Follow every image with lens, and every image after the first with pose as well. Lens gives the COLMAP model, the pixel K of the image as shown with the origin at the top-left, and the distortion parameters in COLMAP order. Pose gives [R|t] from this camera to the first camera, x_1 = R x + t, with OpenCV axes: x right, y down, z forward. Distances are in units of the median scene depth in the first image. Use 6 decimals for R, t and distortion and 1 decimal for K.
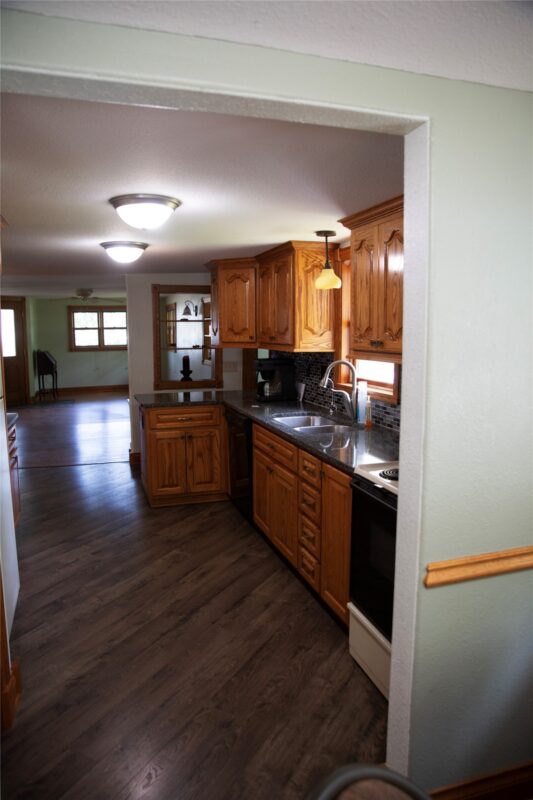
lens RADIAL K [[552.5, 0, 266.5], [0, 552.5, 400.0], [0, 0, 1]] dist [-0.005120, -0.001279]
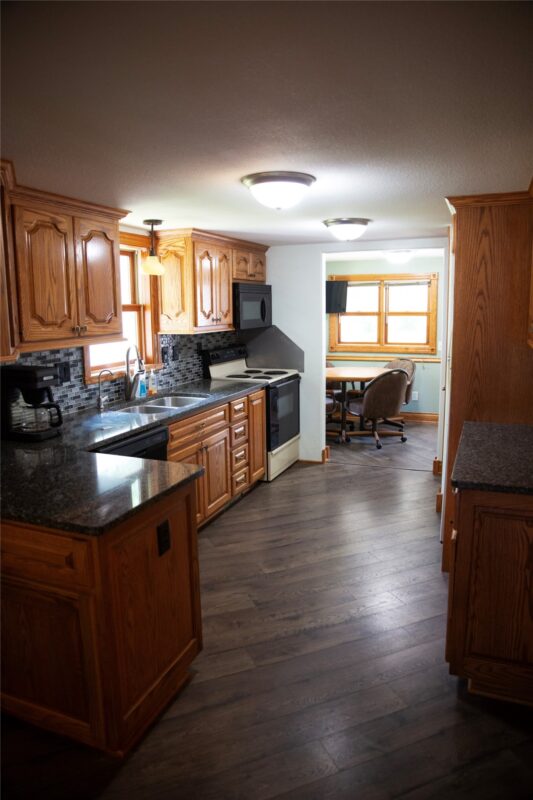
lens RADIAL K [[552.5, 0, 266.5], [0, 552.5, 400.0], [0, 0, 1]] dist [-0.005120, -0.001279]
pose [[-0.760075, -0.109061, 0.640619, -0.758690], [0.093946, 0.957018, 0.274390, -0.244479], [-0.643009, 0.268740, -0.717159, 1.697140]]
